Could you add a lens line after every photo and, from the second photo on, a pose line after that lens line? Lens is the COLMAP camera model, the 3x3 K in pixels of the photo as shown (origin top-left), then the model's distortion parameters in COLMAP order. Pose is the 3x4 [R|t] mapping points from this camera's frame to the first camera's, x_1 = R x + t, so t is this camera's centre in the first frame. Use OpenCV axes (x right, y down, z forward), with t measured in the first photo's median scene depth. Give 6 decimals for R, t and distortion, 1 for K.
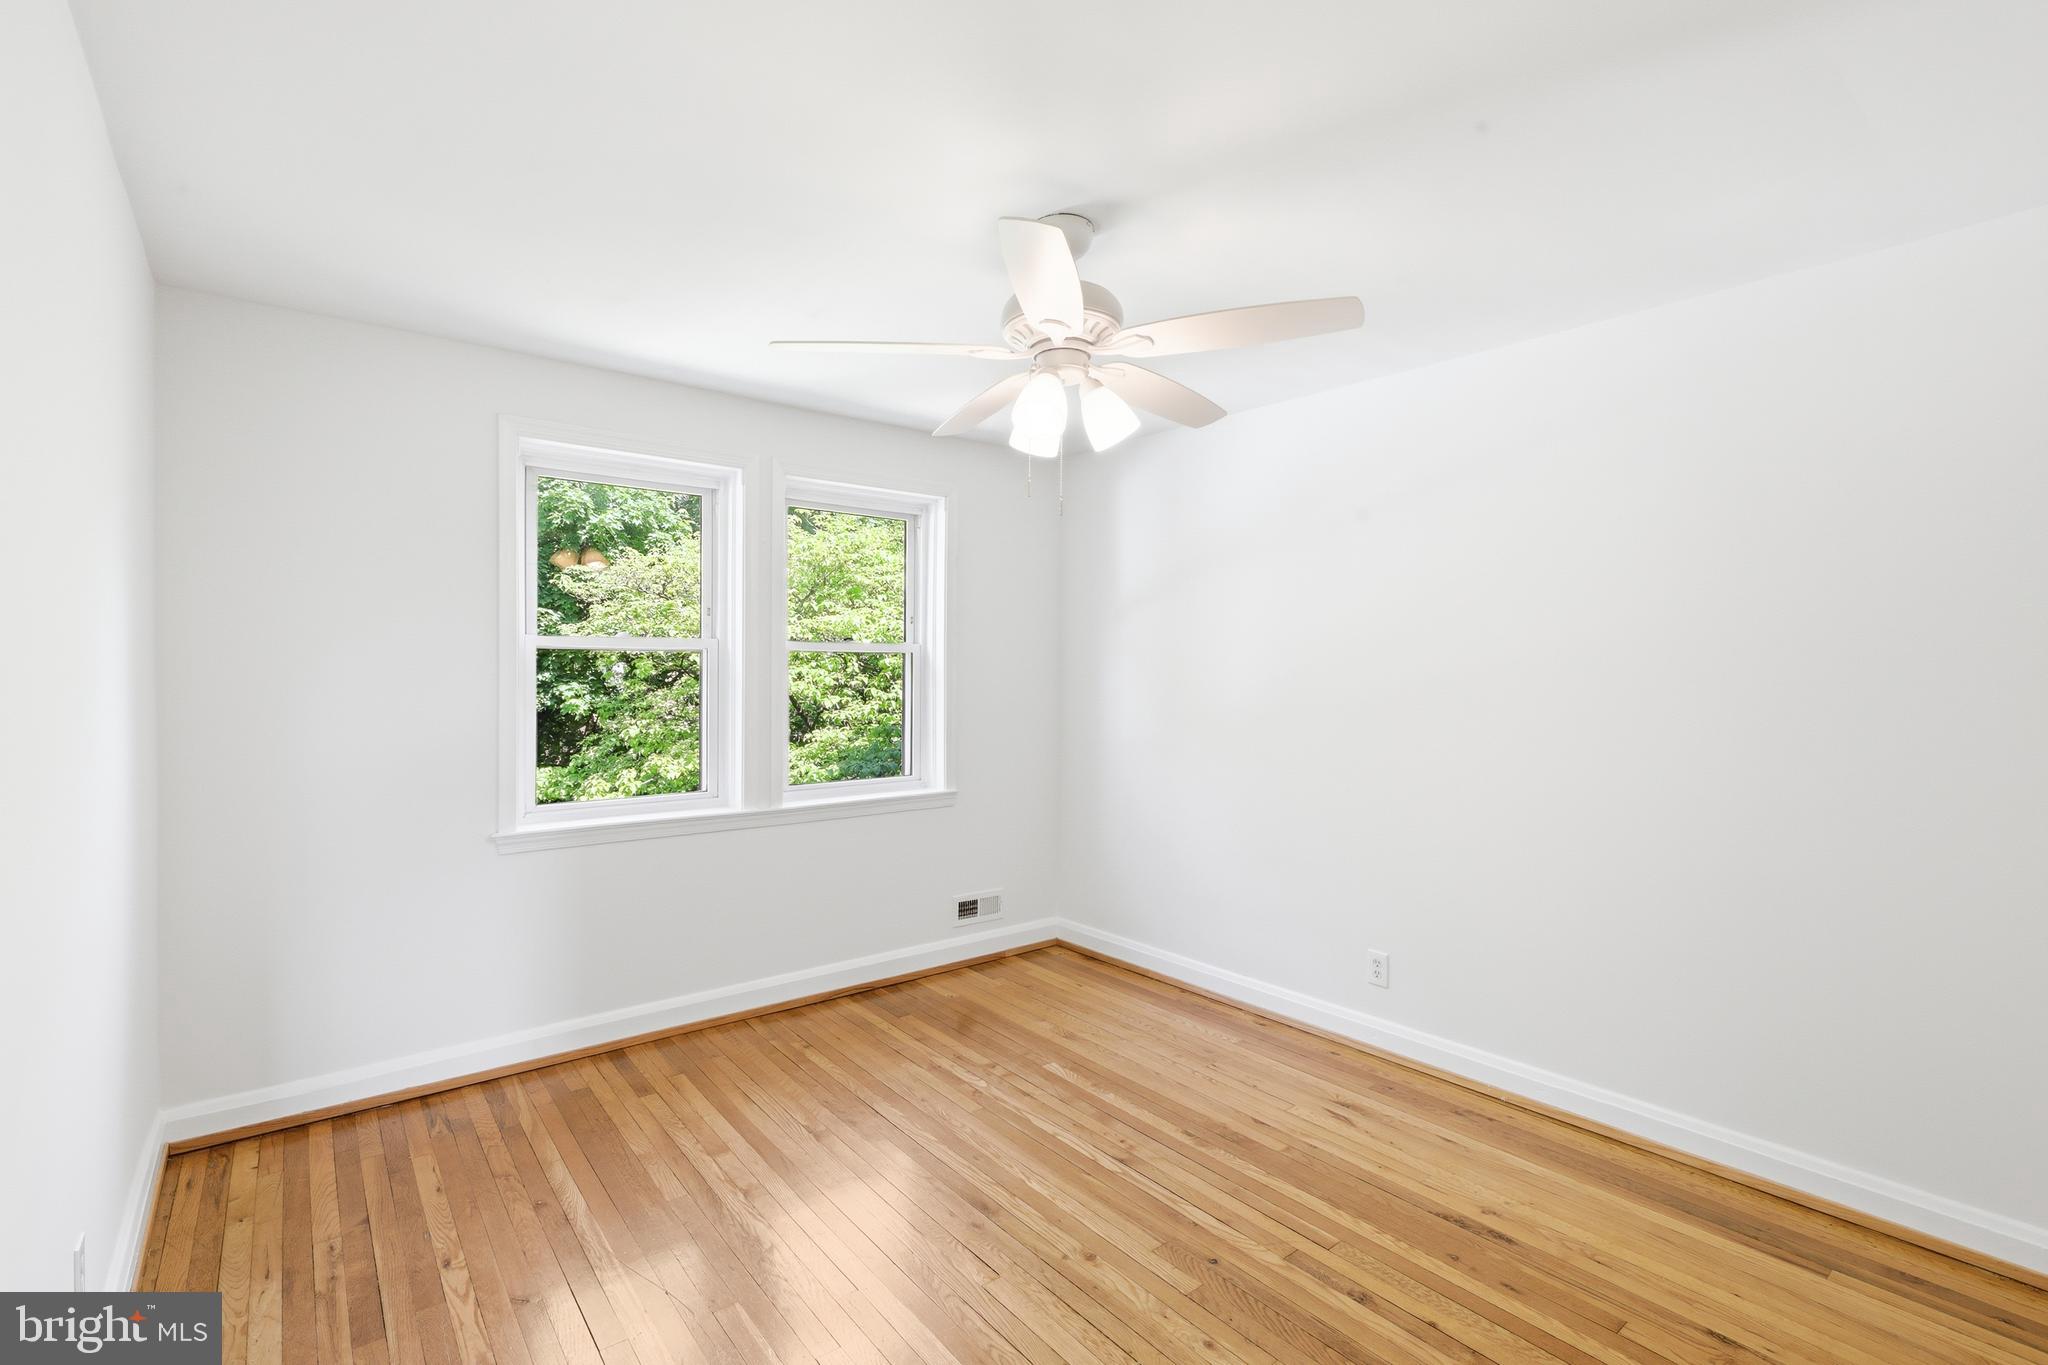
lens RADIAL K [[1039.6, 0, 1078.1], [0, 1039.6, 680.2], [0, 0, 1]] dist [-0.002269, 0.000307]
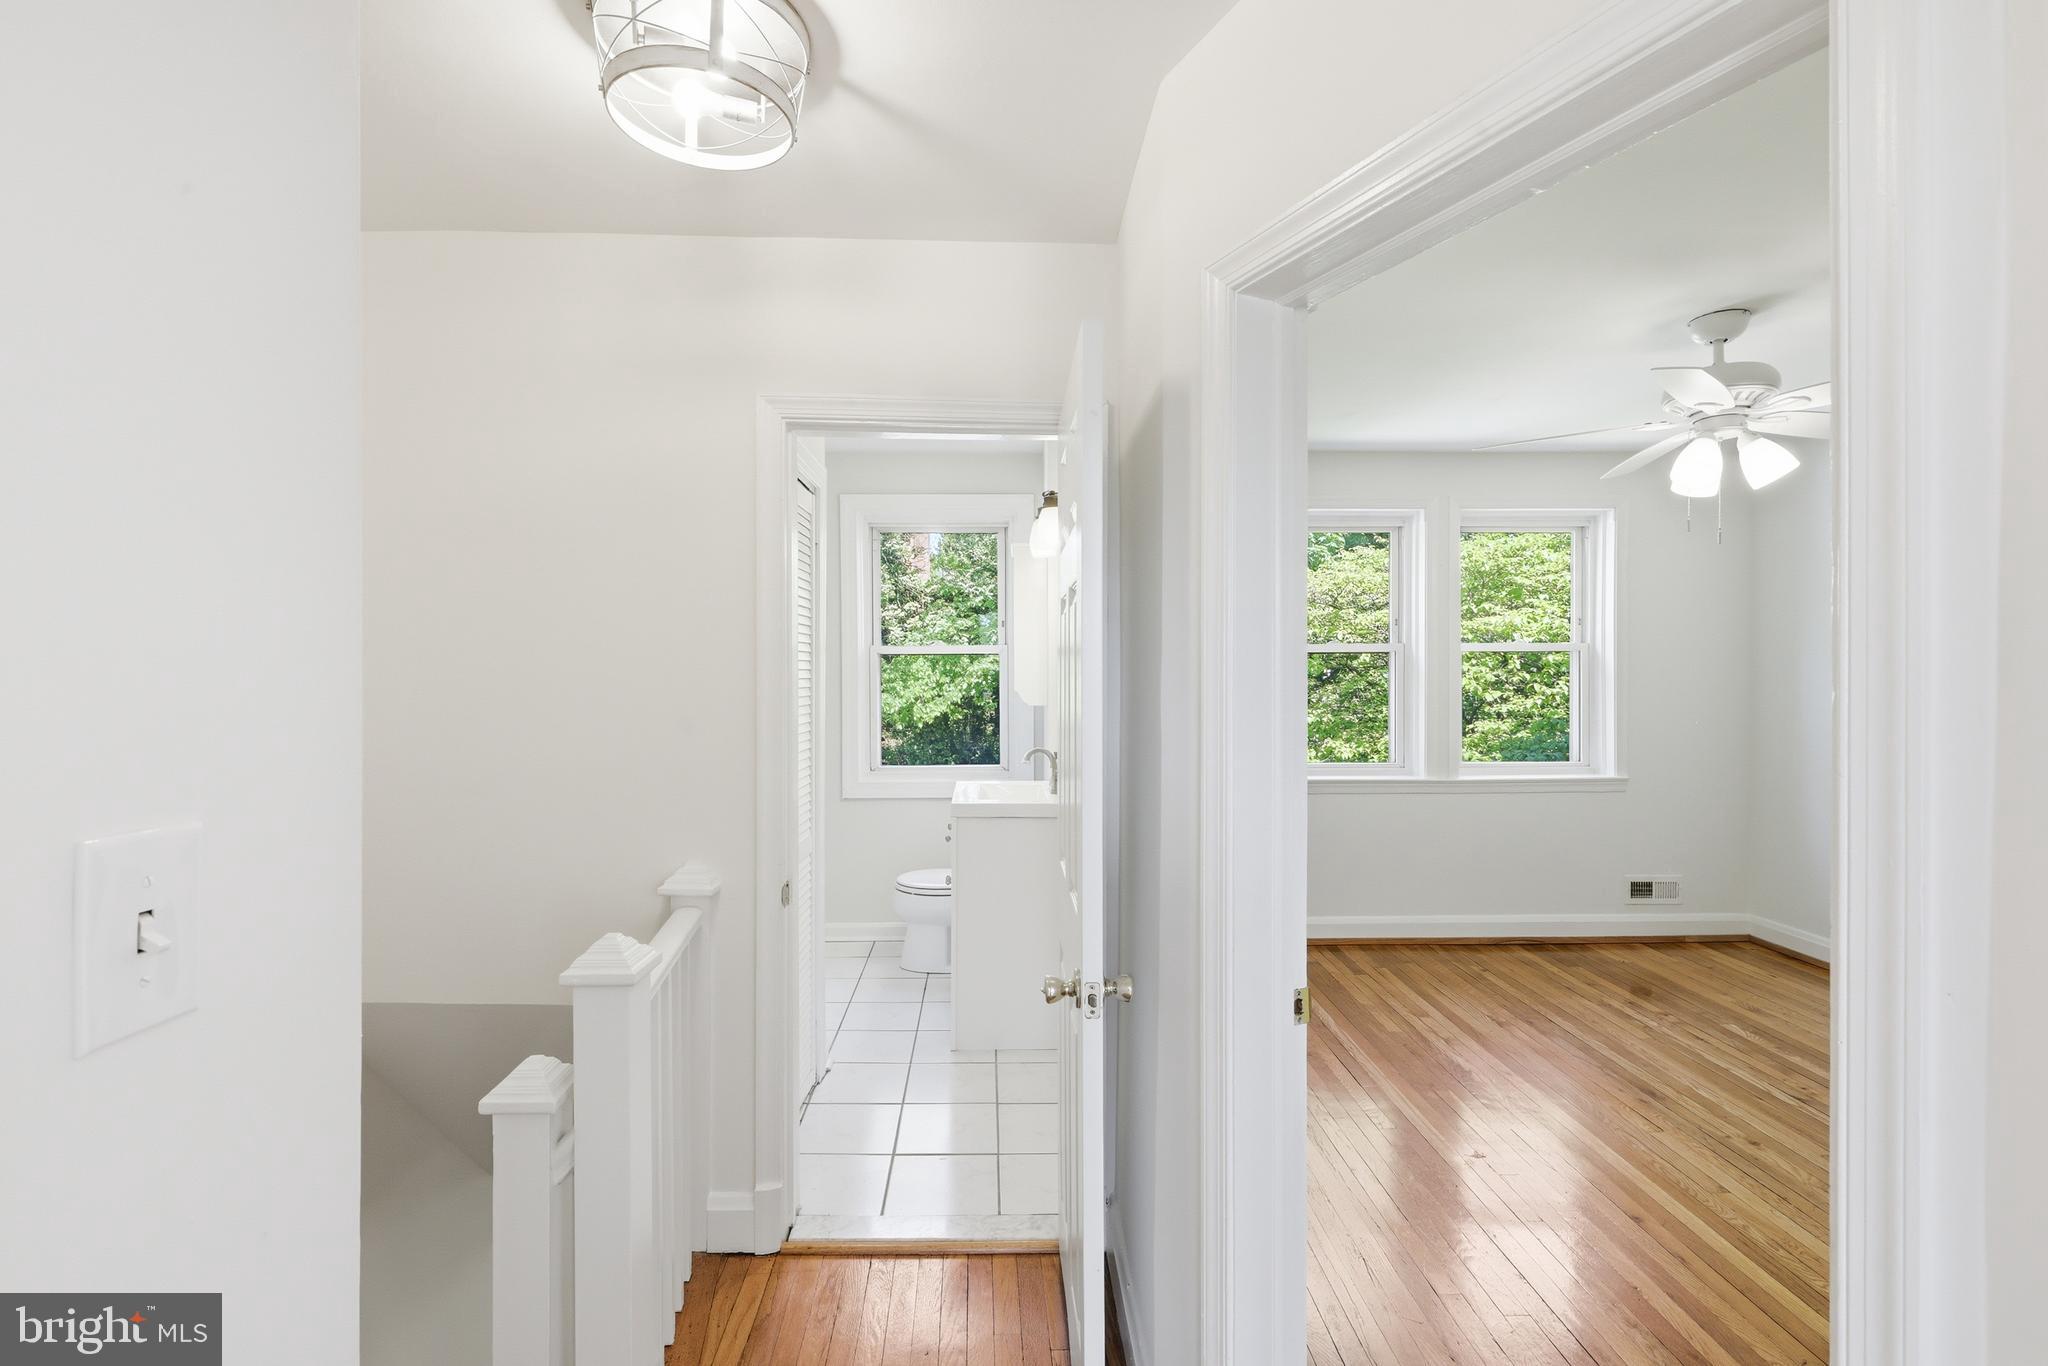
lens RADIAL K [[904.9, 0, 1025.0], [0, 904.9, 669.0], [0, 0, 1]] dist [0.000410, -0.000176]
pose [[0.760730, -0.005021, -0.649050, 0.020260], [-0.000500, 0.999965, -0.008322, 0.001401], [0.649069, 0.006655, 0.760701, -0.144314]]
